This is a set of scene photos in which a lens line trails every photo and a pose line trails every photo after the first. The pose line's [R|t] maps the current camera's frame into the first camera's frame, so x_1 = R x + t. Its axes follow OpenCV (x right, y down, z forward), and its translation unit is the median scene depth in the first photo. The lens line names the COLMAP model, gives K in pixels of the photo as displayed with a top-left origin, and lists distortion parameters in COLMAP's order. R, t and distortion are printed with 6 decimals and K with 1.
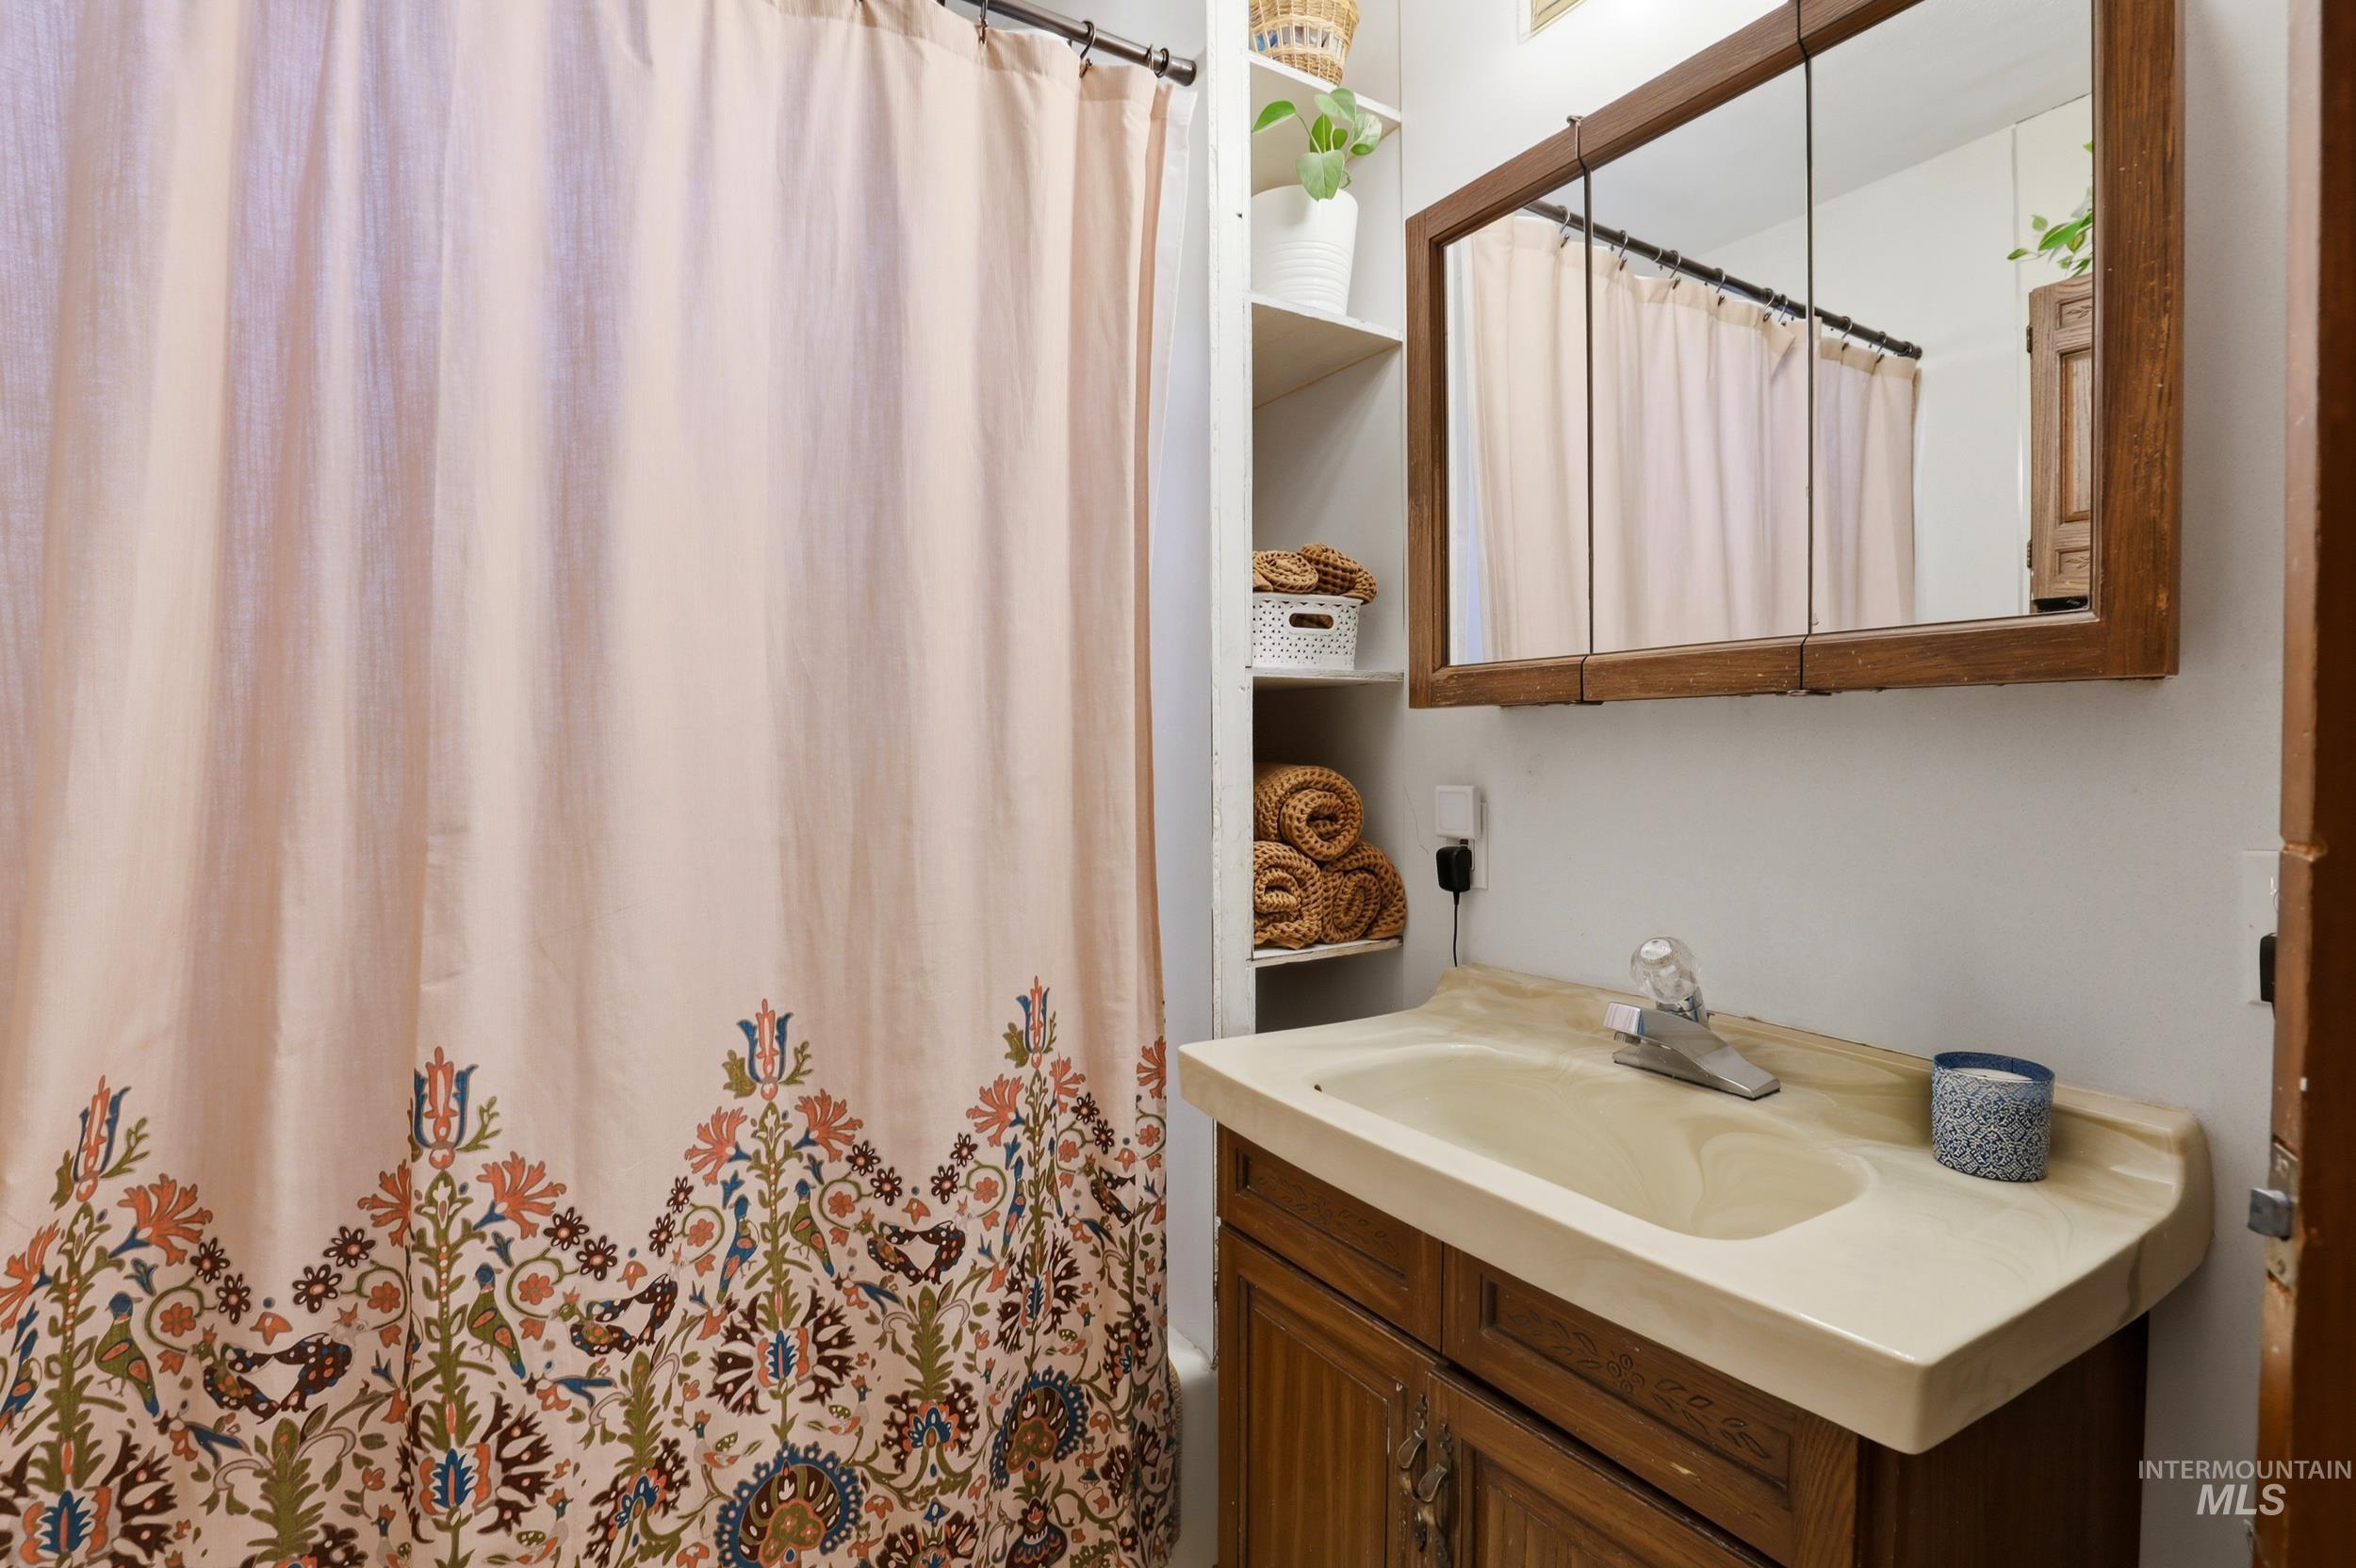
lens RADIAL K [[1089.6, 0, 1177.0], [0, 1089.6, 785.8], [0, 0, 1]] dist [-0.034700, 0.004473]
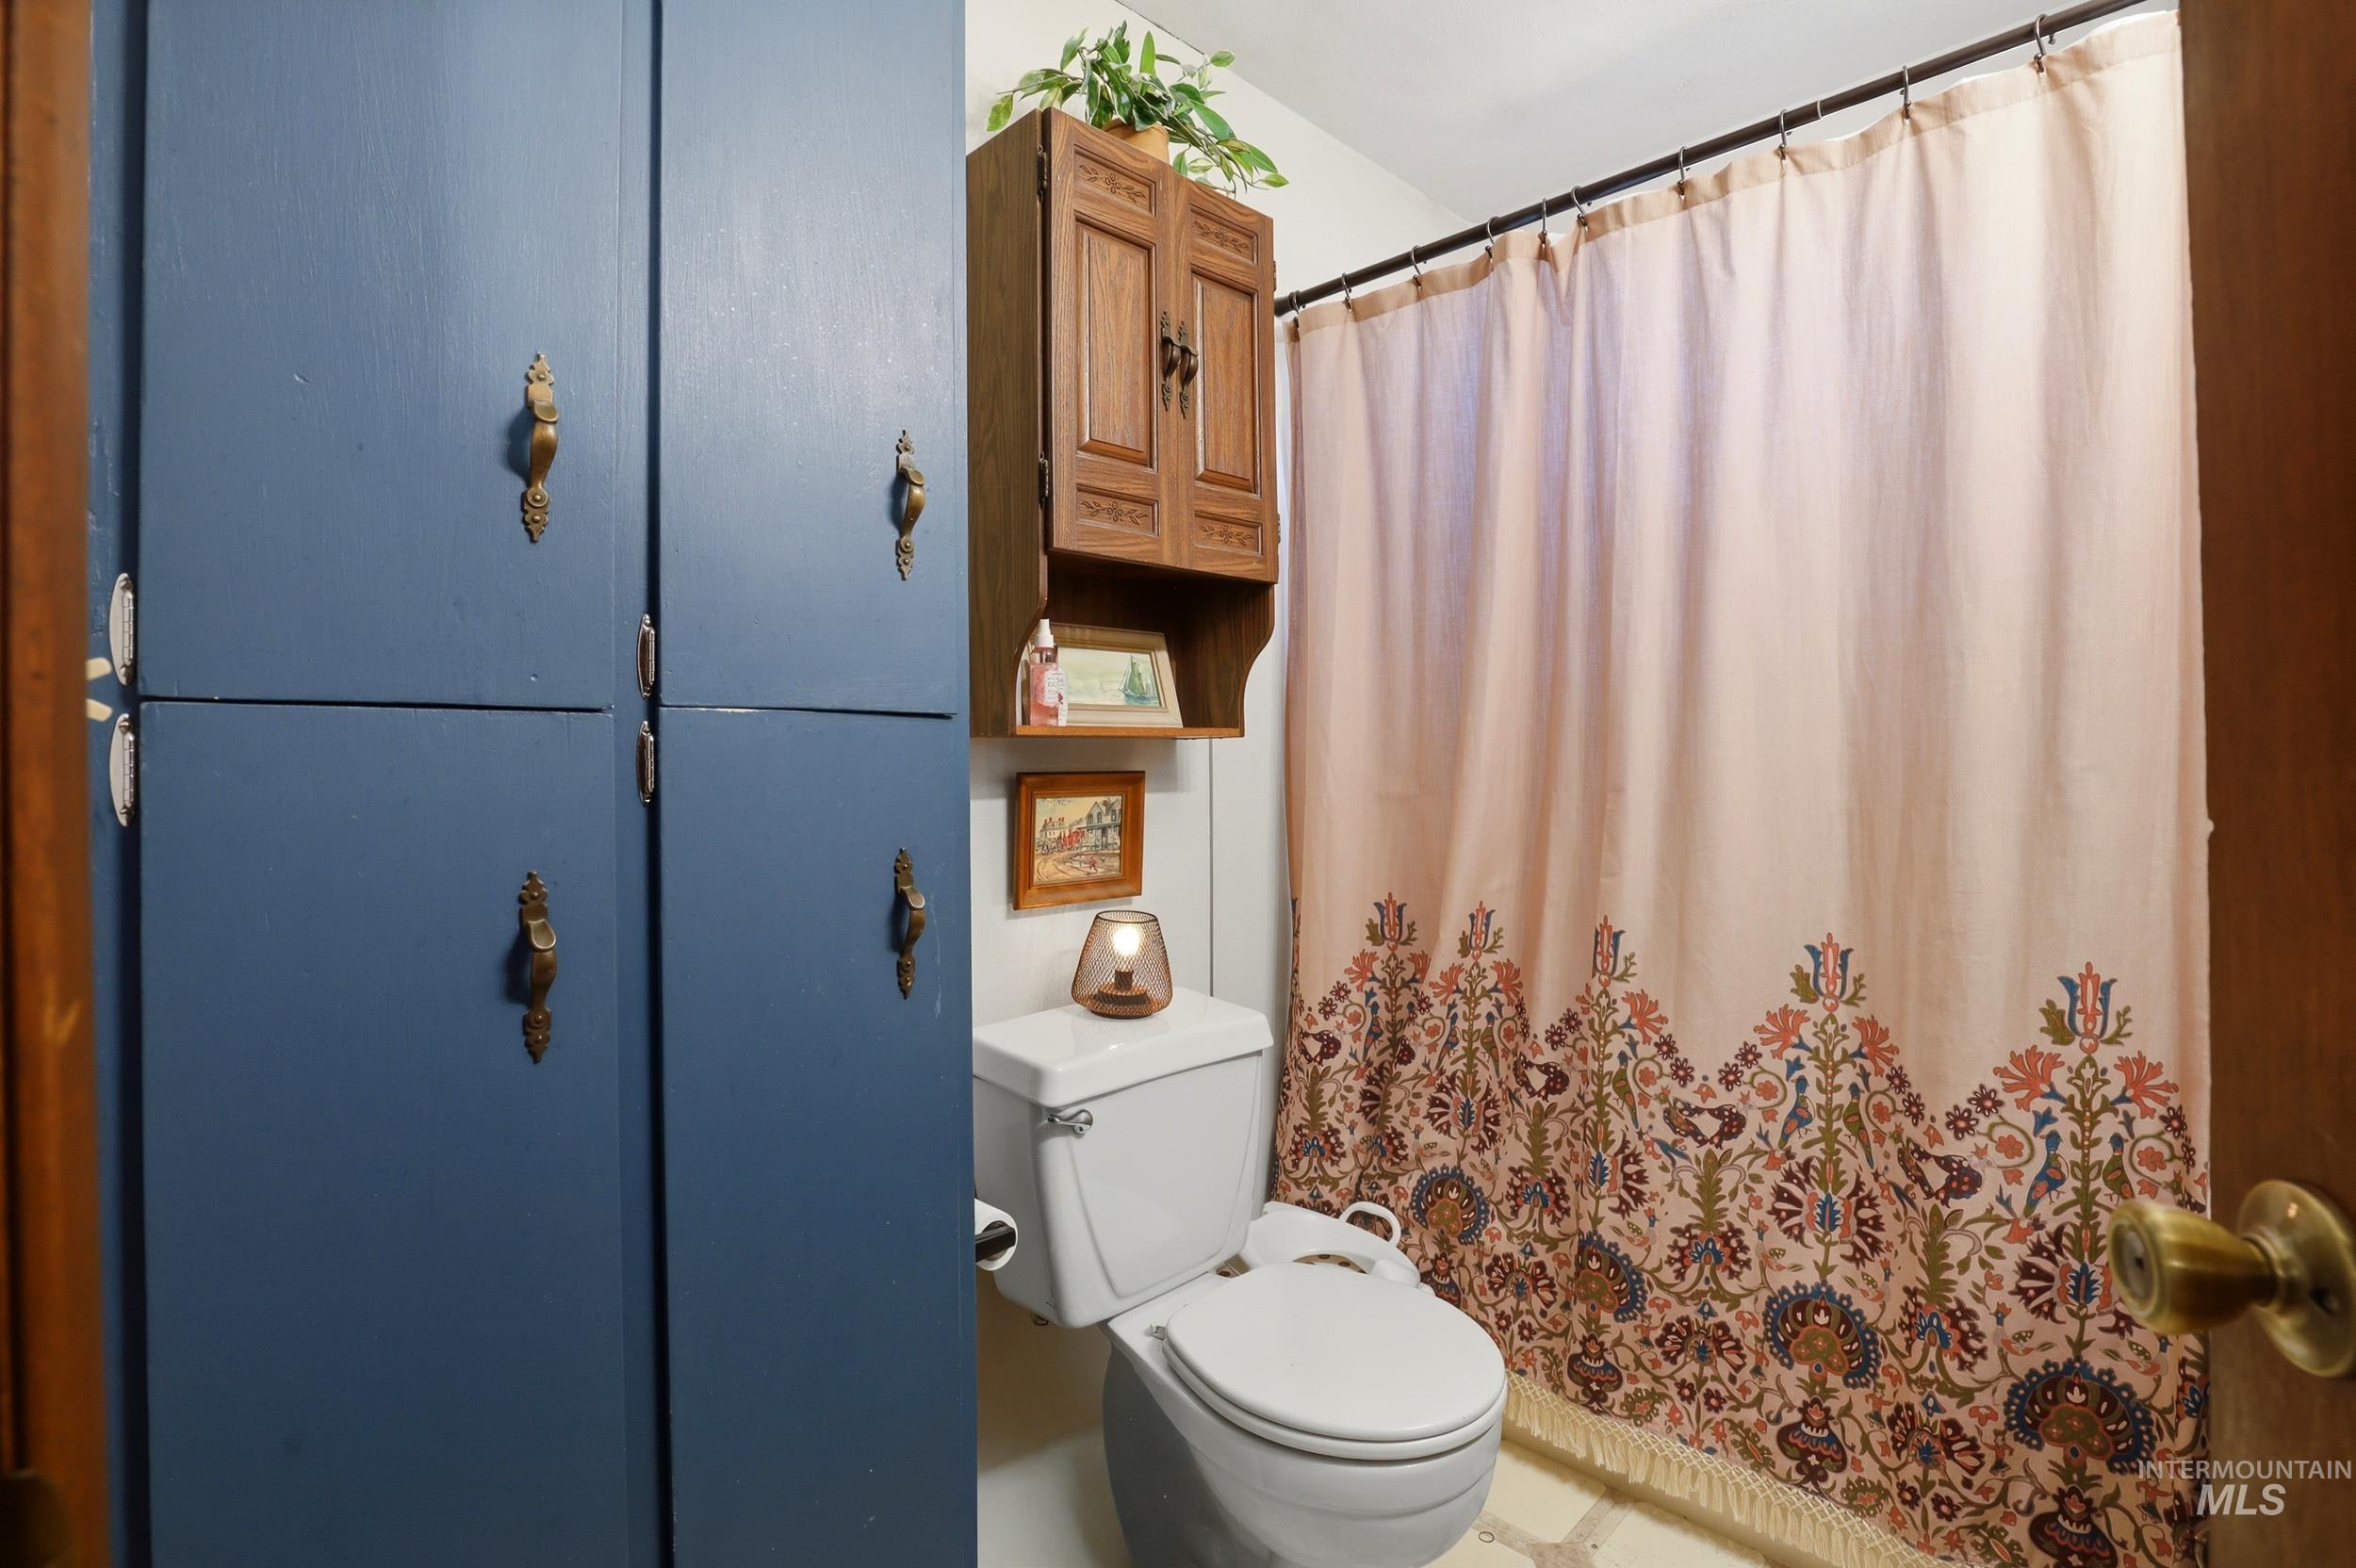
lens RADIAL K [[1089.6, 0, 1171.4], [0, 1089.6, 767.8], [0, 0, 1]] dist [-0.034700, 0.004473]
pose [[0.227929, 0.013670, -0.973582, 0.687934], [-0.026016, 0.999630, 0.007945, 0.009026], [0.973330, 0.023517, 0.228200, -0.067257]]
